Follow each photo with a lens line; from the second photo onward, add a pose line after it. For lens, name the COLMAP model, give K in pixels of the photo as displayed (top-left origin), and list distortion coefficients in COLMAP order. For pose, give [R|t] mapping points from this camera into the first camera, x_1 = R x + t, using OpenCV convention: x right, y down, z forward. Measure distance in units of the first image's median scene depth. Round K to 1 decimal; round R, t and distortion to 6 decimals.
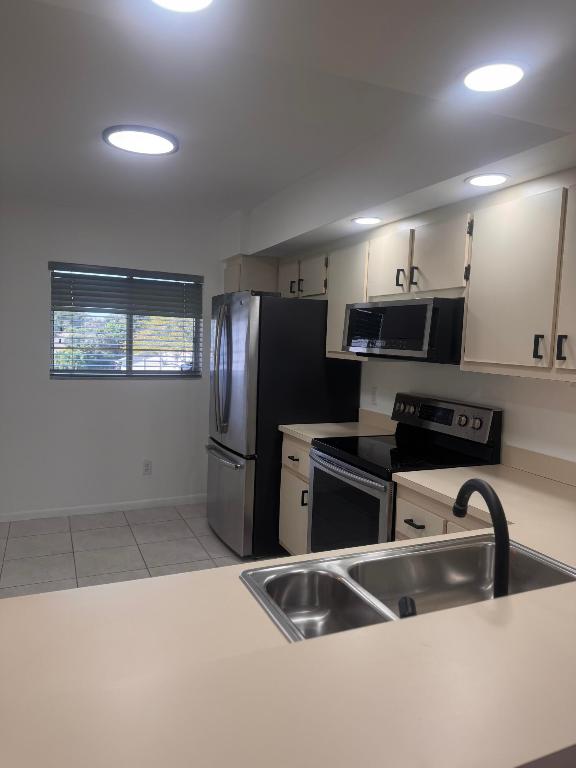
lens RADIAL K [[535.9, 0, 288.0], [0, 535.9, 384.0], [0, 0, 1]] dist [0.067205, -0.100914]
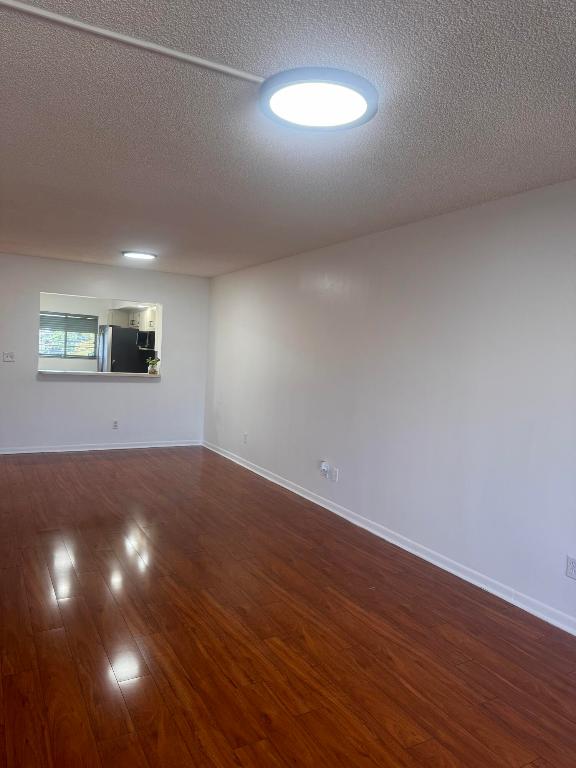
lens RADIAL K [[554.3, 0, 288.0], [0, 554.3, 384.0], [0, 0, 1]] dist [0.070936, -0.076178]
pose [[0.996593, 0.013668, 0.081335, 0.665057], [-0.011275, 0.999492, -0.029809, 0.227472], [-0.081701, 0.028790, 0.996241, -2.111628]]
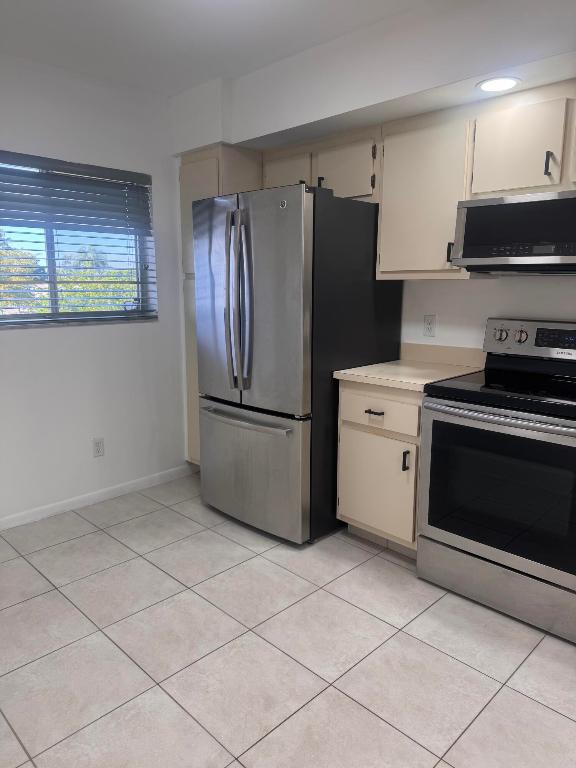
lens RADIAL K [[535.9, 0, 288.0], [0, 535.9, 384.0], [0, 0, 1]] dist [0.067205, -0.100914]
pose [[0.931177, -0.096776, 0.351489, -0.364595], [0.058107, 0.991196, 0.118968, 0.000125], [-0.359908, -0.090356, 0.928602, 0.327382]]
